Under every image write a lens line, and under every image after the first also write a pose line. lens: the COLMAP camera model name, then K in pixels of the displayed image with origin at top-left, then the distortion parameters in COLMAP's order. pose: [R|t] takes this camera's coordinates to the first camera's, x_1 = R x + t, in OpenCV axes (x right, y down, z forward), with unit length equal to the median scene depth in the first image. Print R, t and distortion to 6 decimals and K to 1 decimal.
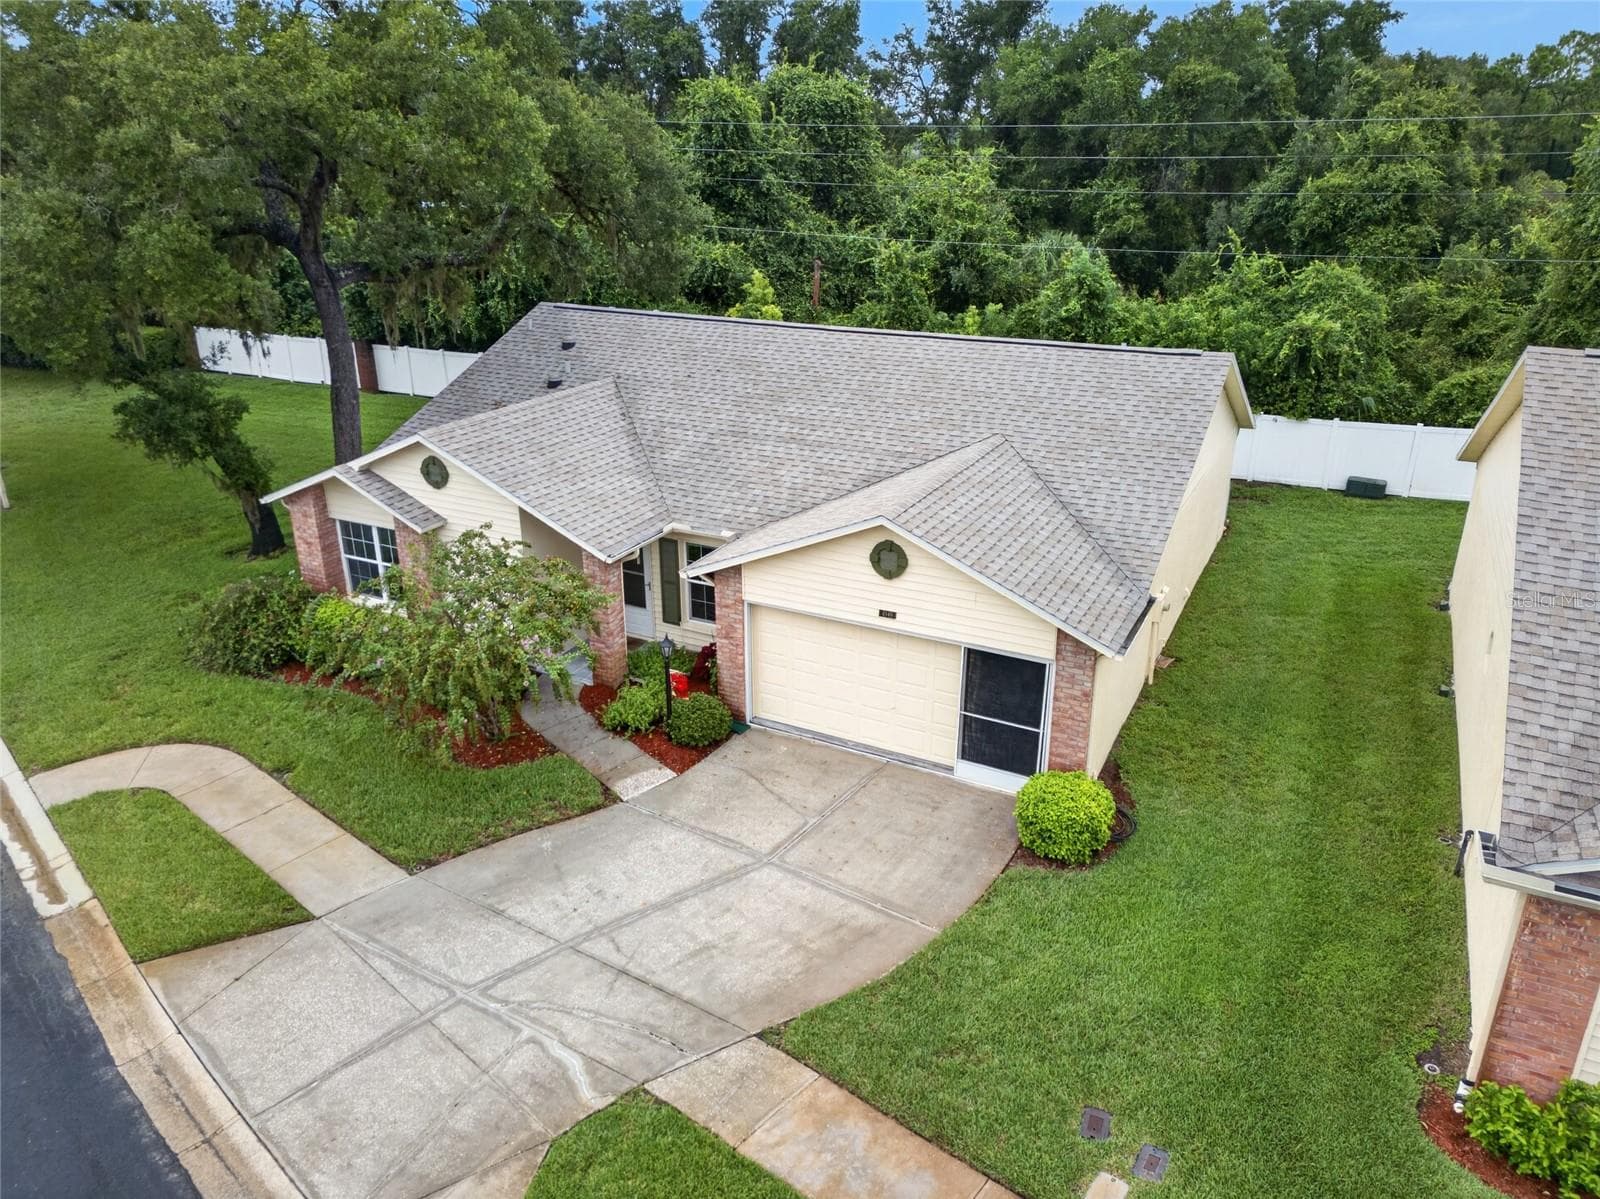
lens RADIAL K [[1123.9, 0, 801.8], [0, 1123.9, 595.3], [0, 0, 1]] dist [0.055284, -0.036292]
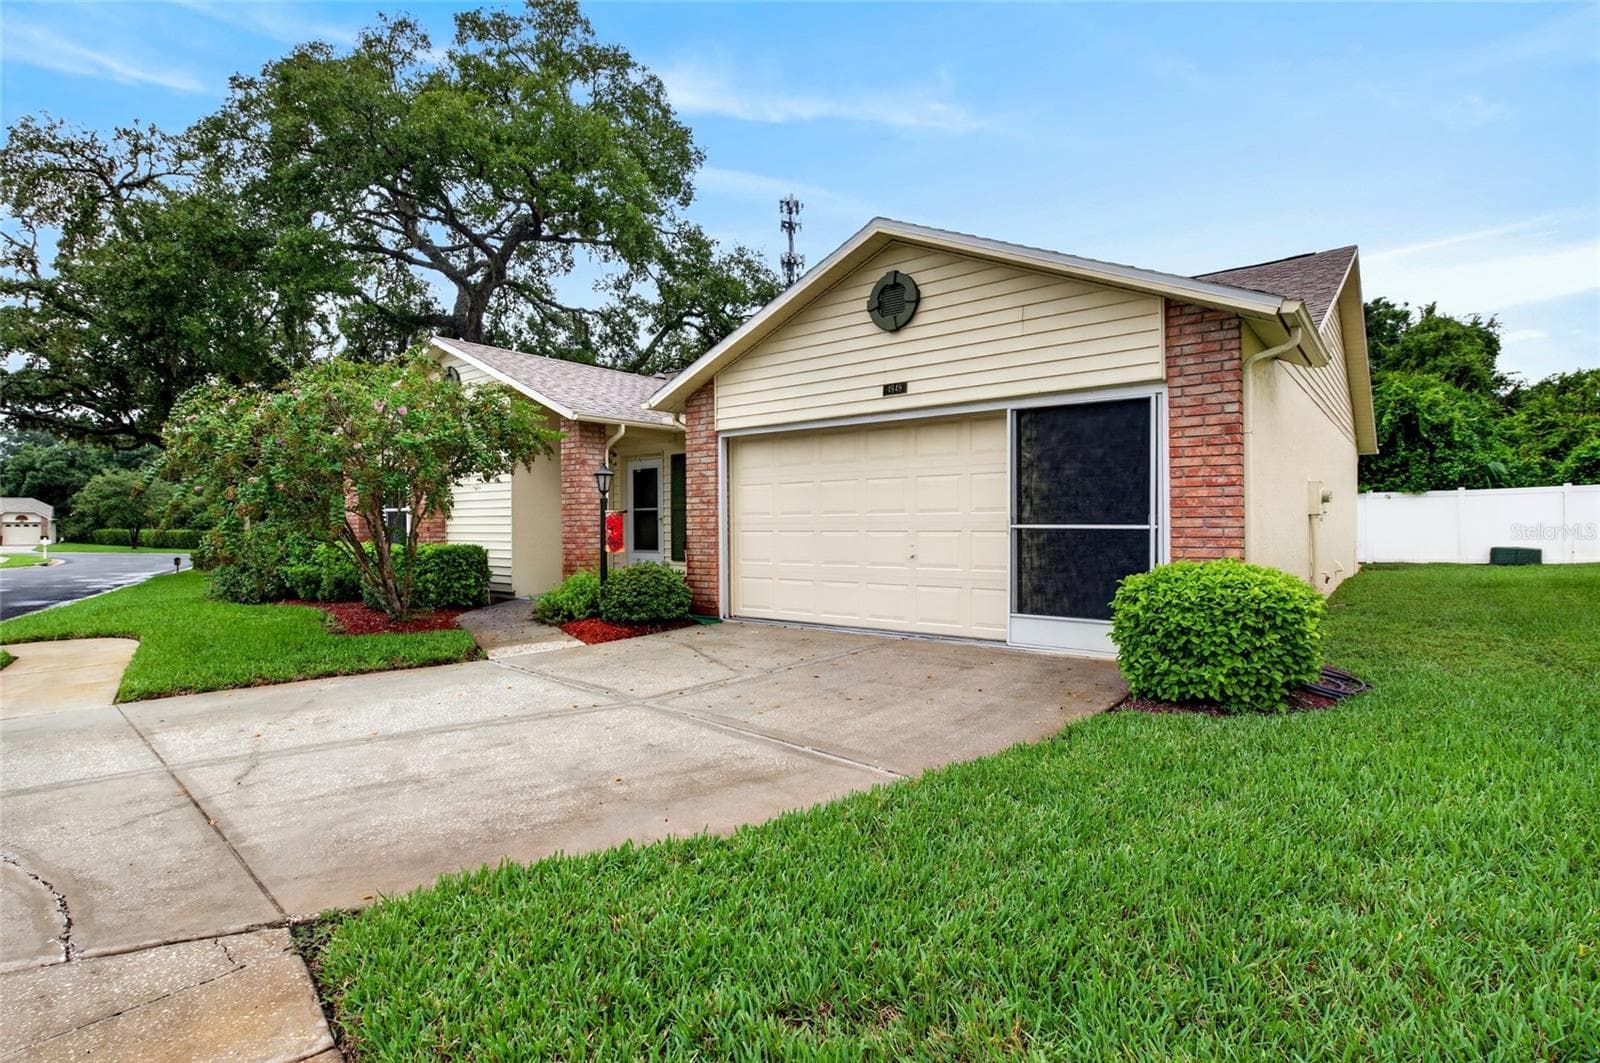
lens RADIAL K [[804.1, 0, 807.1], [0, 804.1, 522.7], [0, 0, 1]] dist [-0.003129, 0.000784]
pose [[0.983546, -0.006905, -0.180528, 0.096364], [-0.061772, 0.926187, -0.371971, 0.237336], [0.169771, 0.377002, 0.910520, 0.506932]]
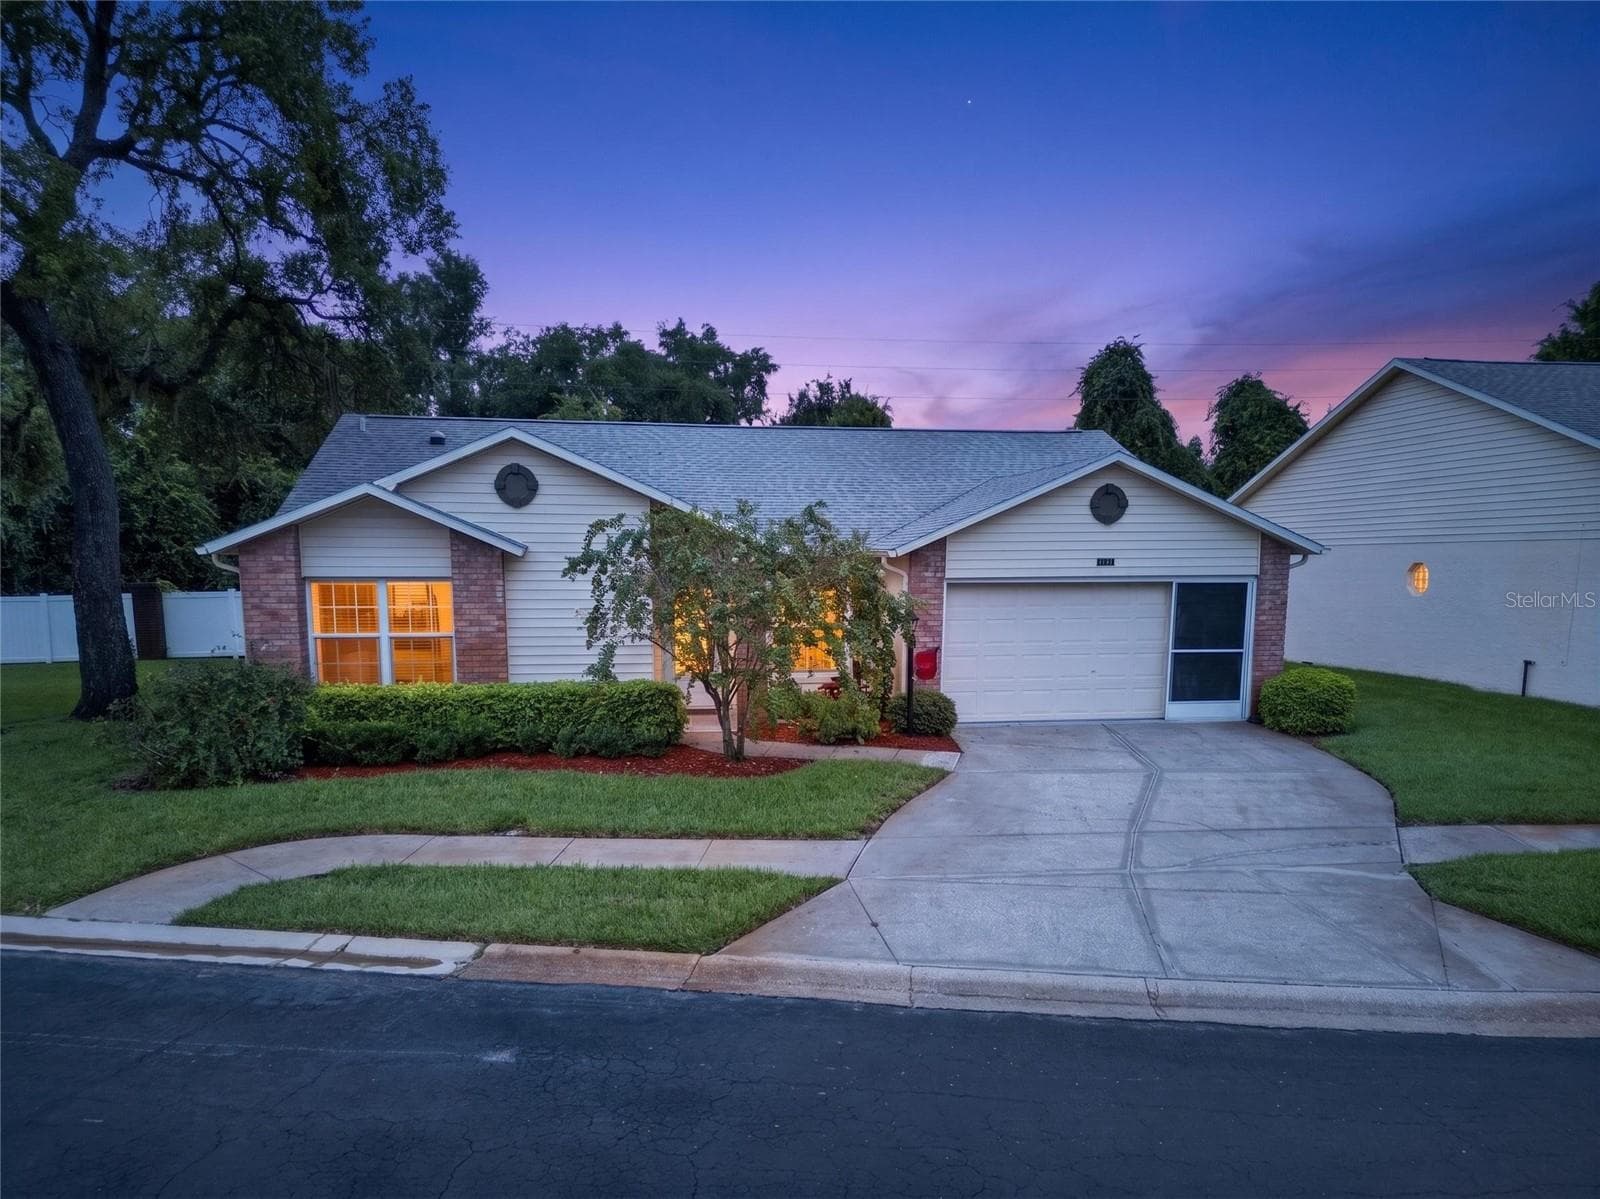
lens RADIAL K [[1123.9, 0, 802.2], [0, 1123.9, 724.4], [0, 0, 1]] dist [0.055284, -0.036292]
pose [[0.801235, -0.084160, 0.592402, -0.671229], [0.220596, 0.961866, -0.161712, 0.231174], [-0.556202, 0.260251, 0.789246, 0.326602]]
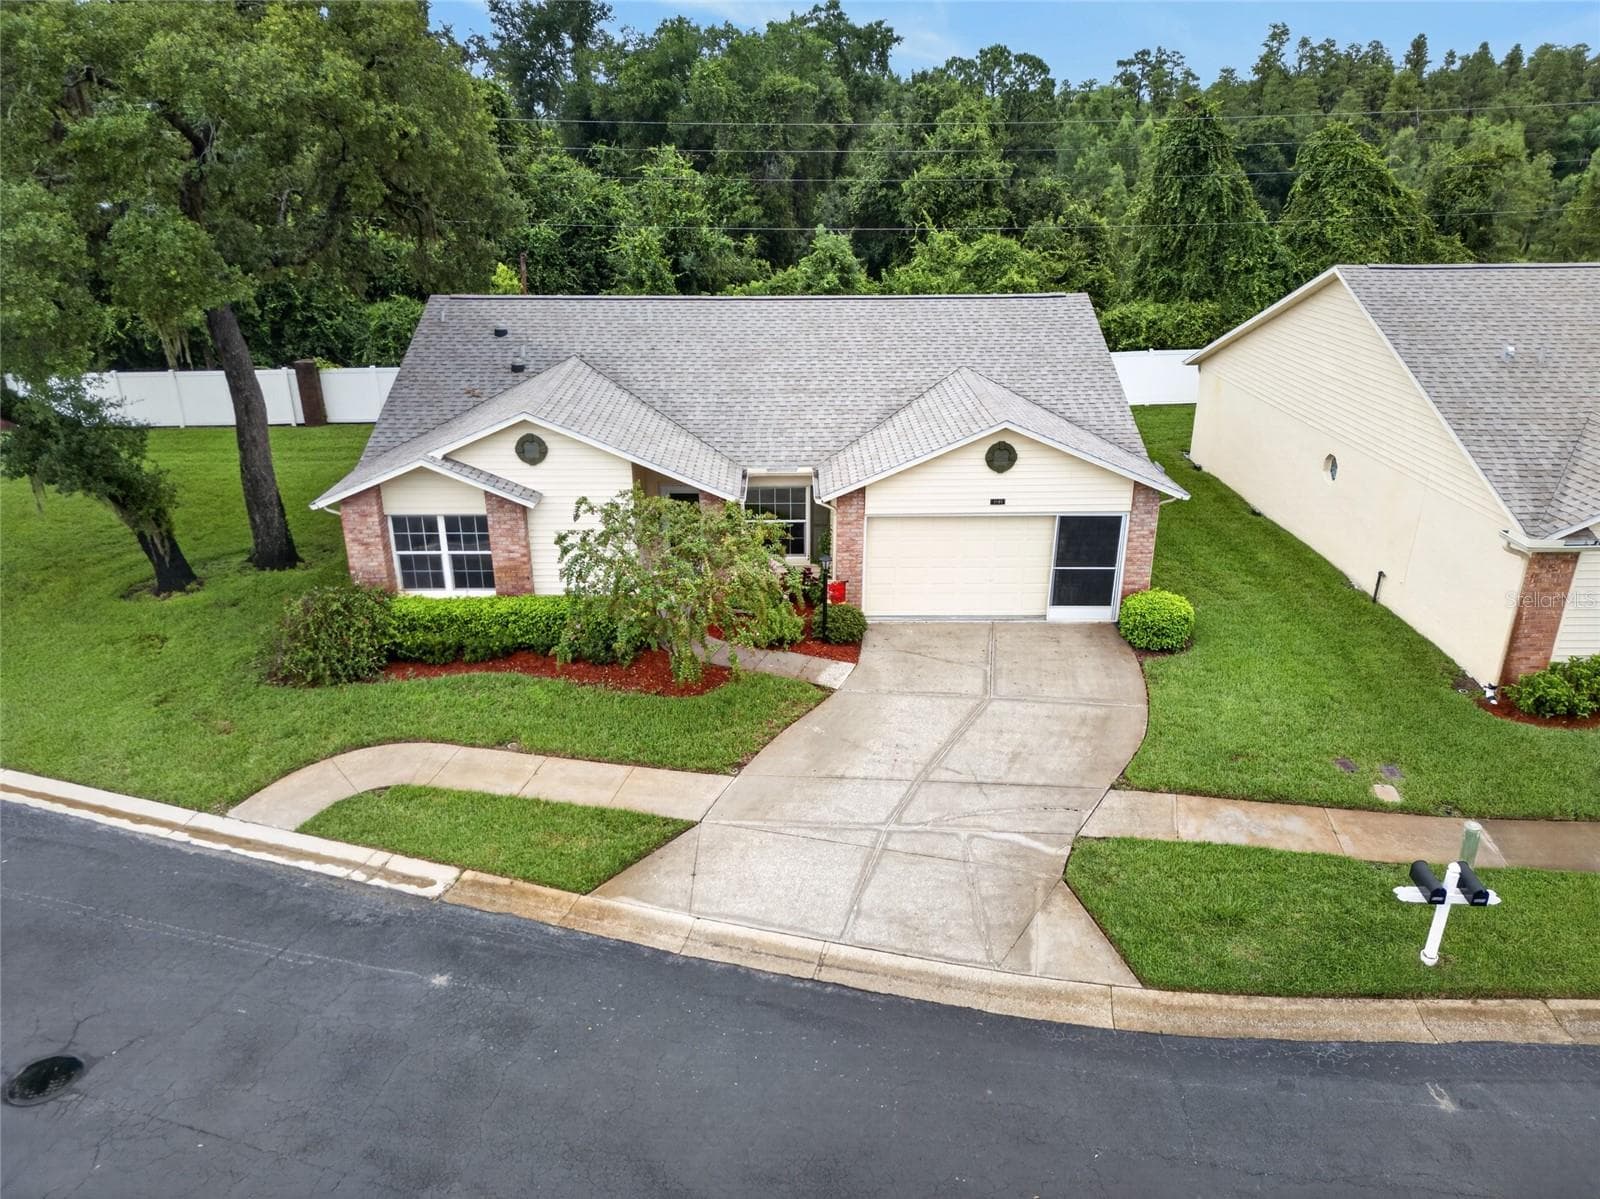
lens RADIAL K [[1123.9, 0, 800.5], [0, 1123.9, 592.5], [0, 0, 1]] dist [0.055284, -0.036292]
pose [[0.882901, -0.173360, 0.436385, -0.608206], [0.174899, 0.983891, 0.037006, 0.027685], [-0.435770, 0.043651, 0.898999, -0.044233]]
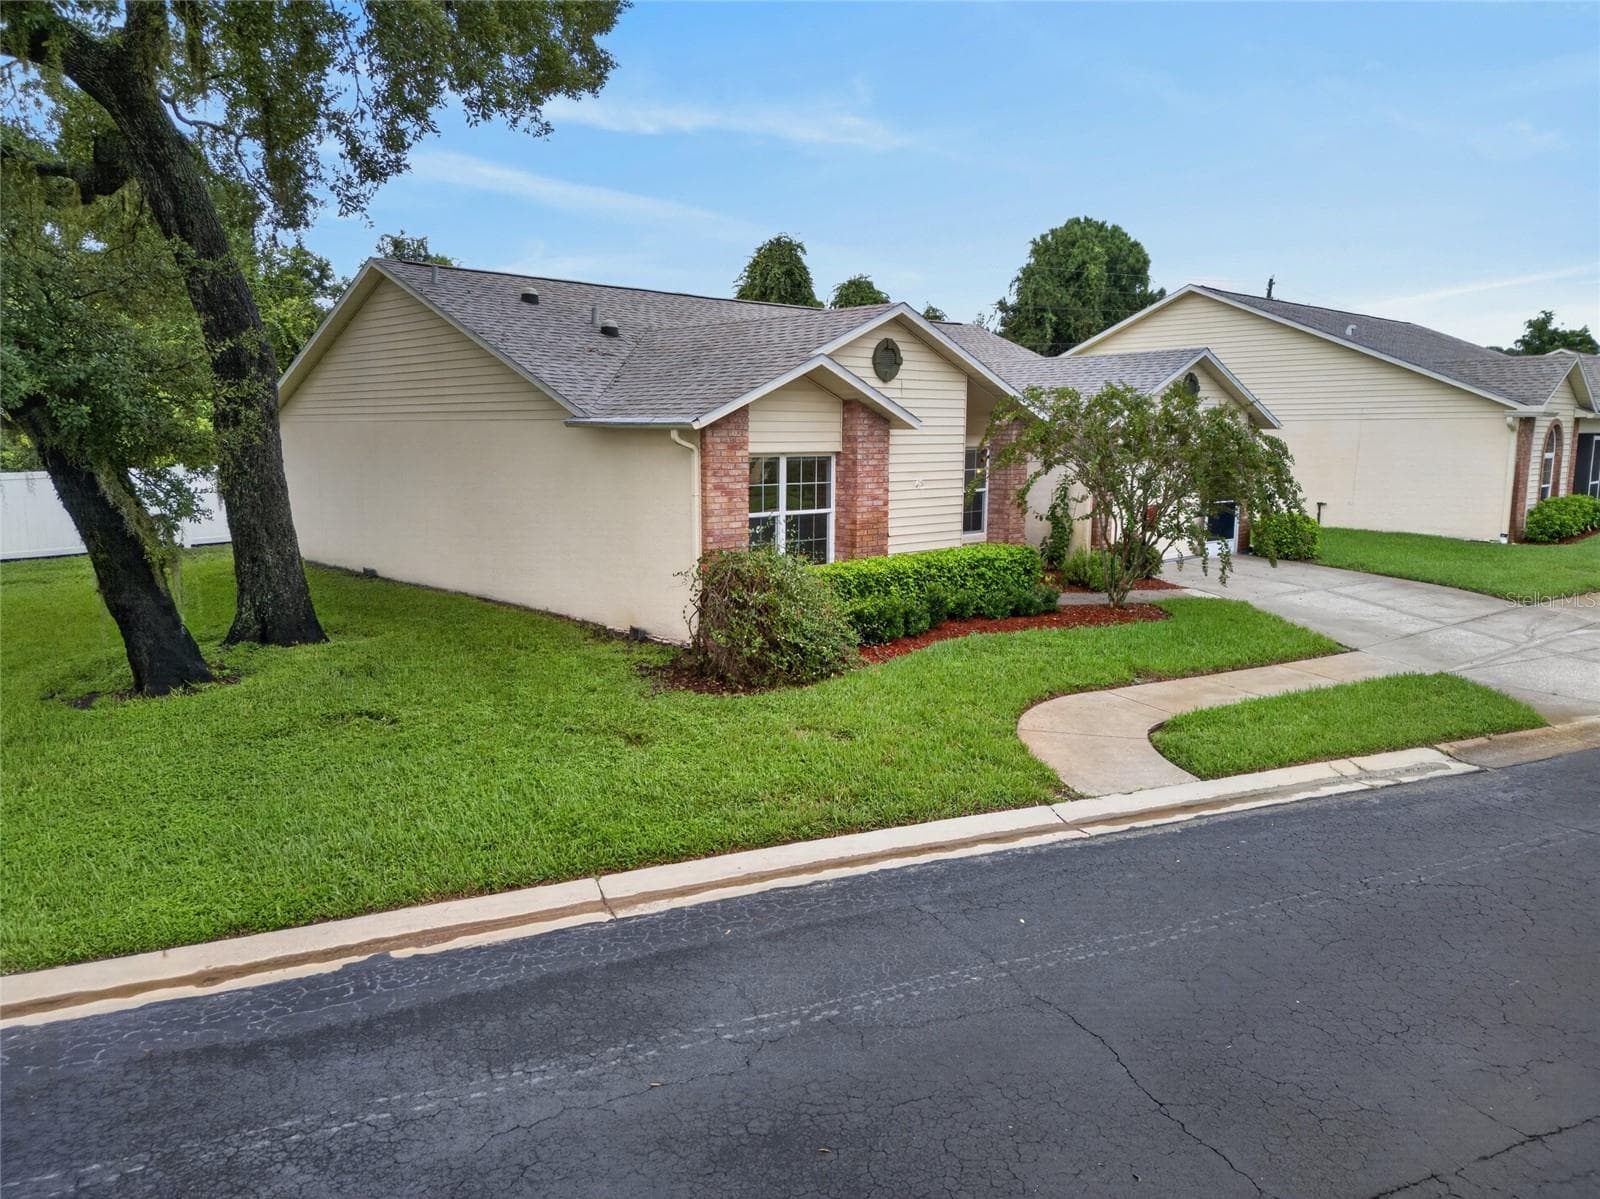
lens RADIAL K [[1123.9, 0, 798.1], [0, 1123.9, 596.2], [0, 0, 1]] dist [0.055284, -0.036292]
pose [[0.325921, -0.132874, 0.936013, -1.155728], [0.350547, 0.936482, 0.010880, 0.017221], [-0.878005, 0.324570, 0.351798, 0.864349]]
